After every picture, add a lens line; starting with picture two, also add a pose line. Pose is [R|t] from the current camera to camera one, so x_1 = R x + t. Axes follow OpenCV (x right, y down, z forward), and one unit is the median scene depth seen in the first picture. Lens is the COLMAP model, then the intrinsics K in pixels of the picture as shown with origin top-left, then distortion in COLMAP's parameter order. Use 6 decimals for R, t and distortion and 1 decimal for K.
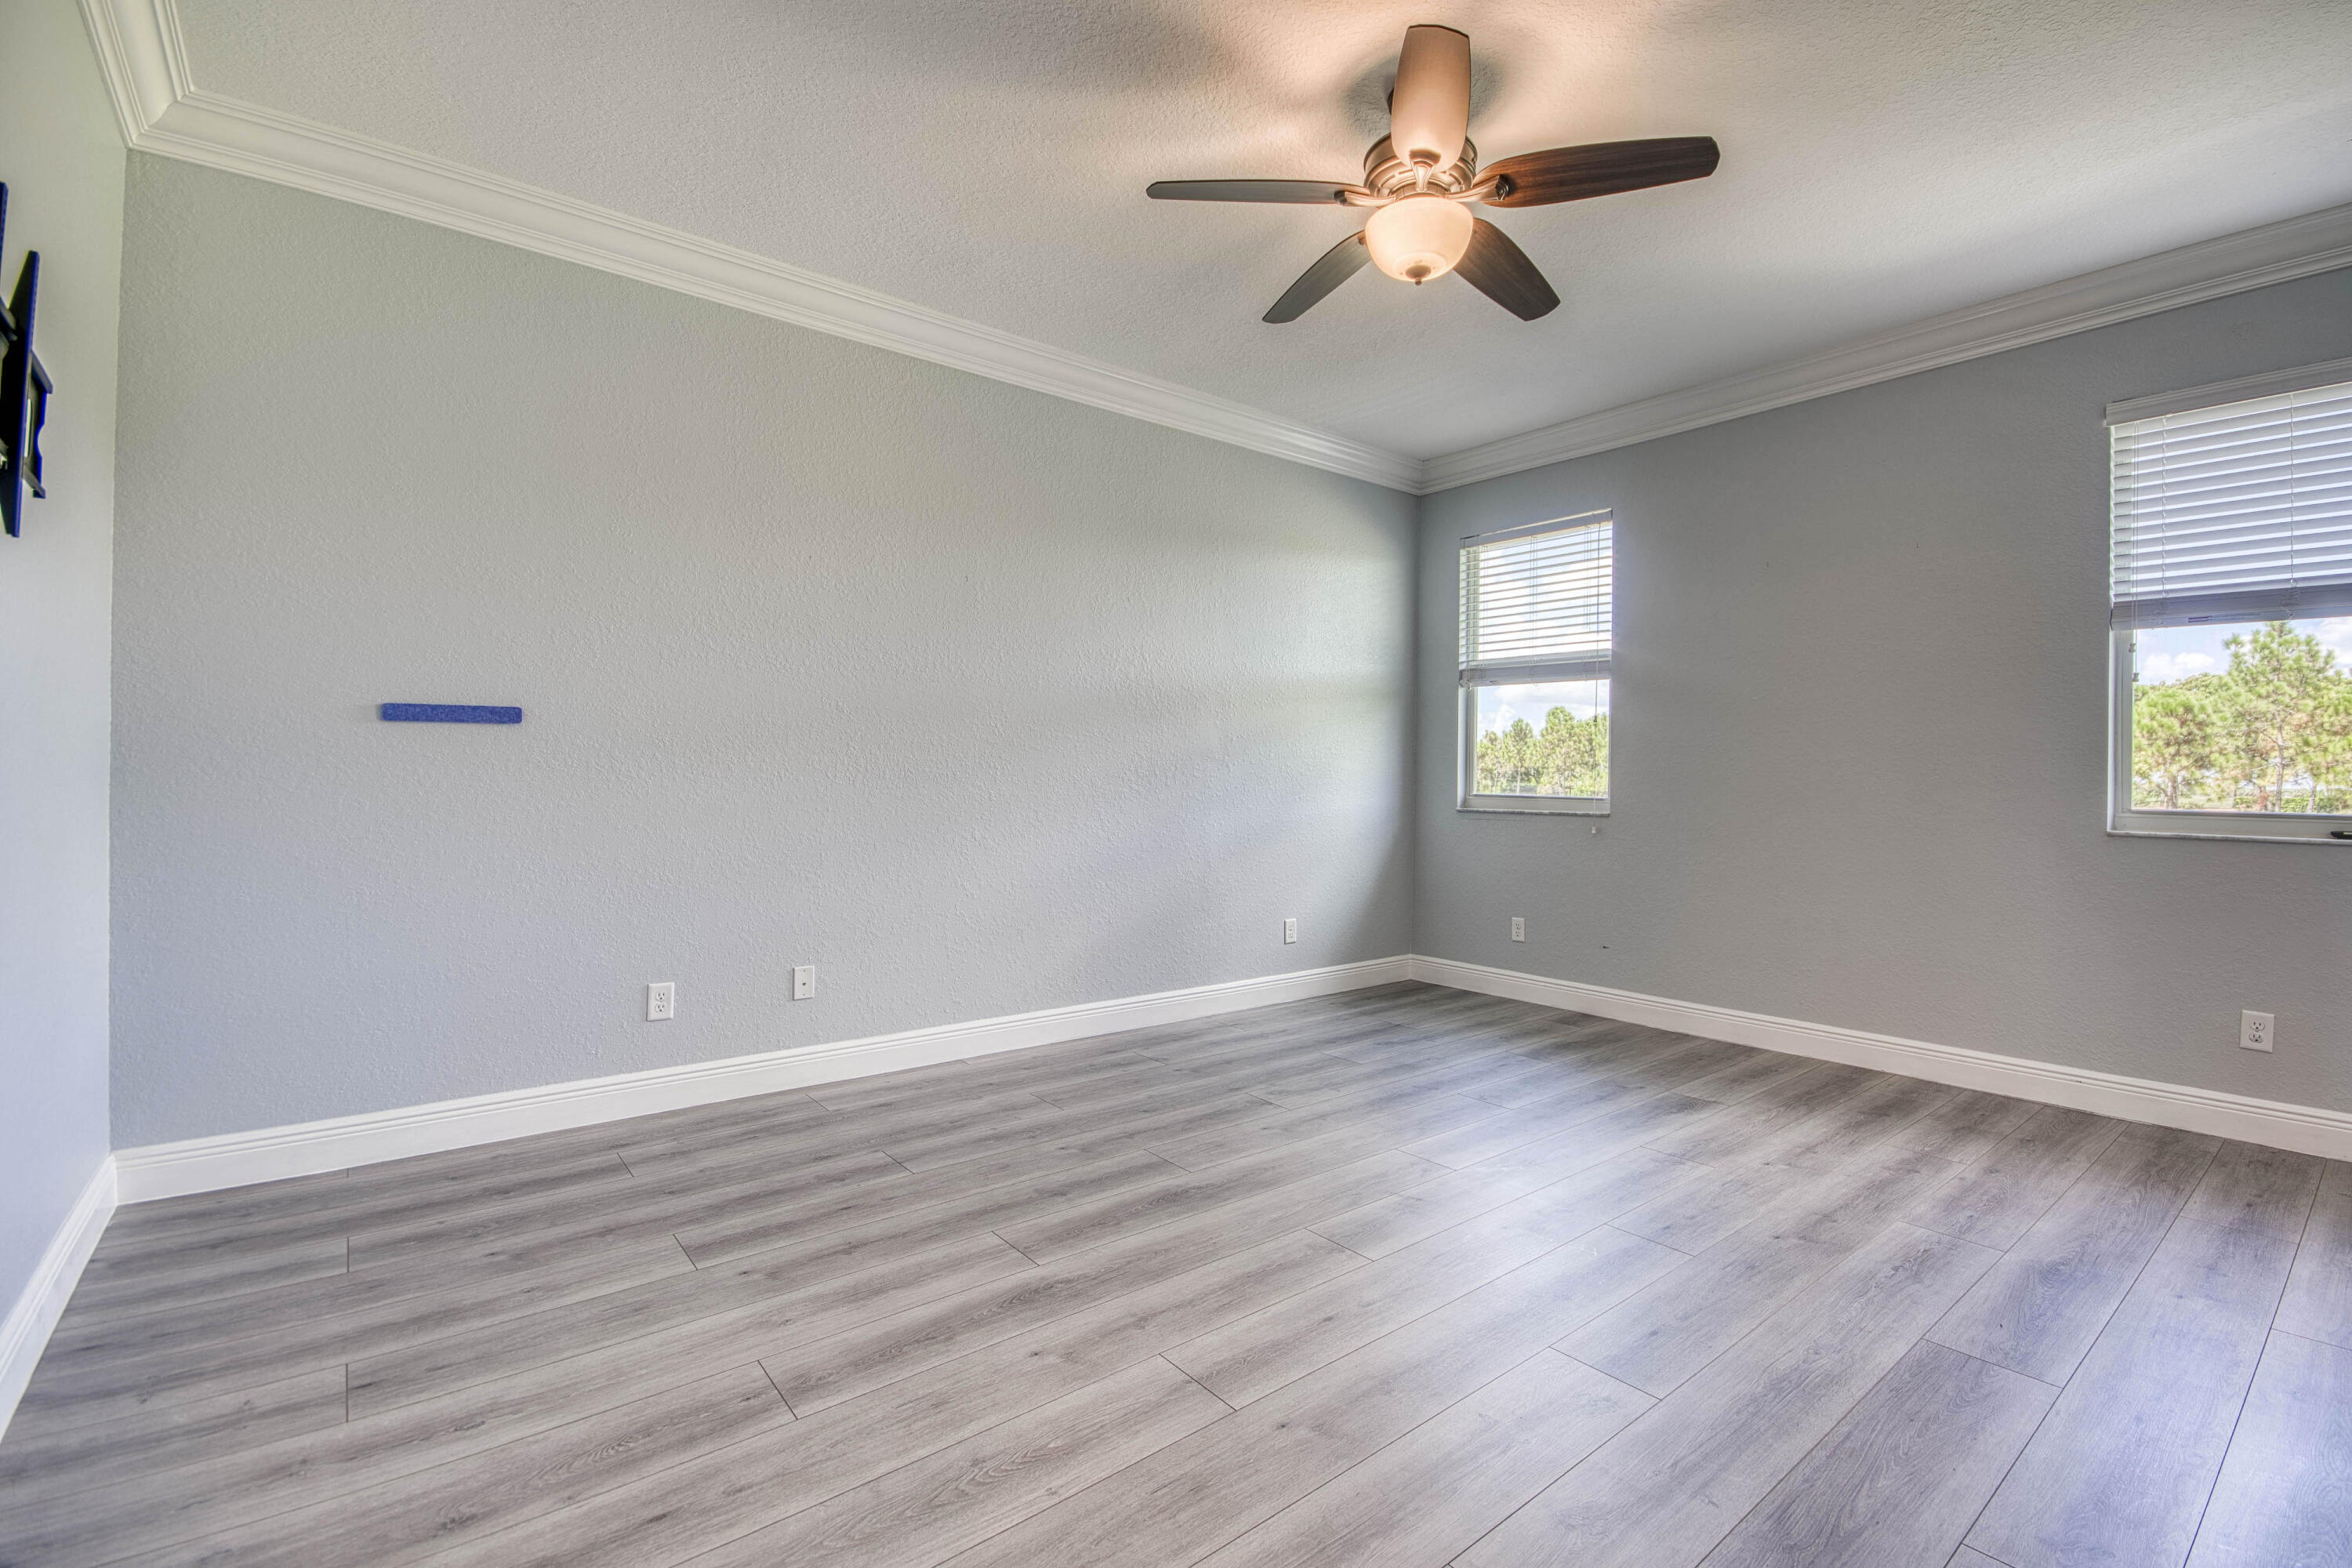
lens RADIAL K [[1040.6, 0, 1230.6], [0, 1040.6, 778.5], [0, 0, 1]] dist [-0.000307, -0.000927]
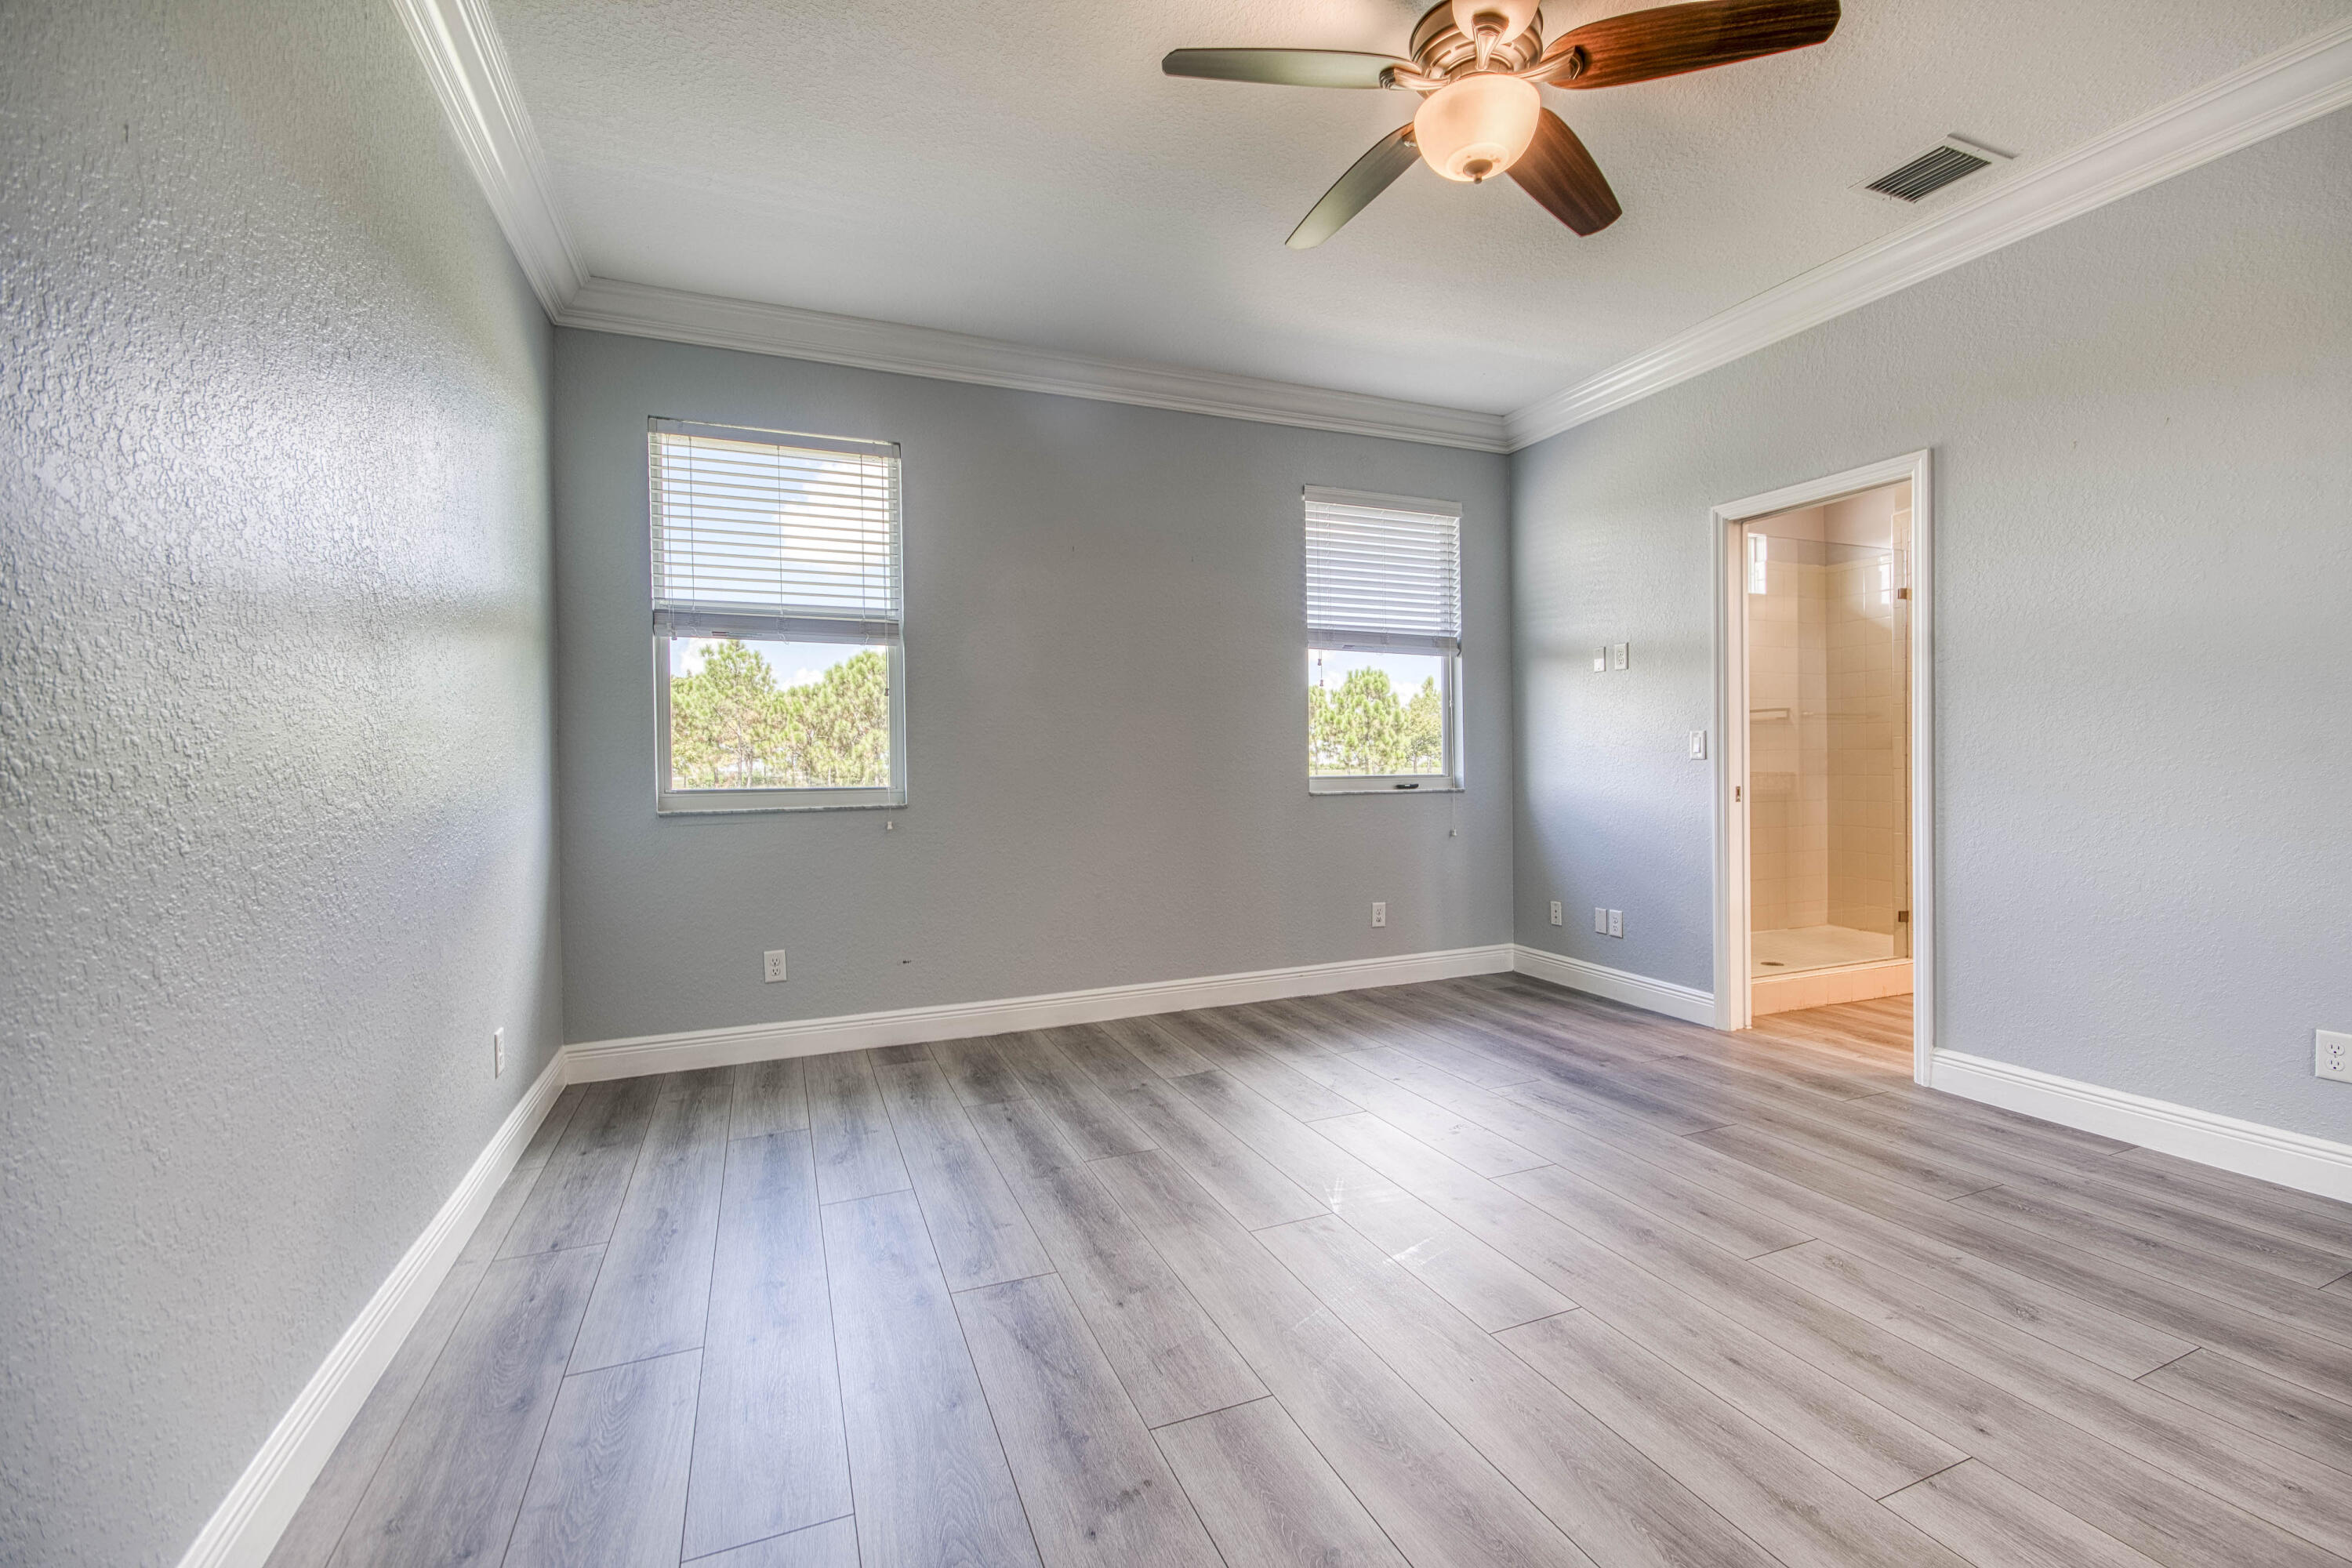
lens RADIAL K [[1040.6, 0, 1230.6], [0, 1040.6, 778.5], [0, 0, 1]] dist [-0.000307, -0.000927]
pose [[0.279621, -0.029678, 0.959652, -0.367235], [0.019269, 0.999494, 0.025296, -0.003647], [-0.959917, 0.011418, 0.280051, 0.493017]]
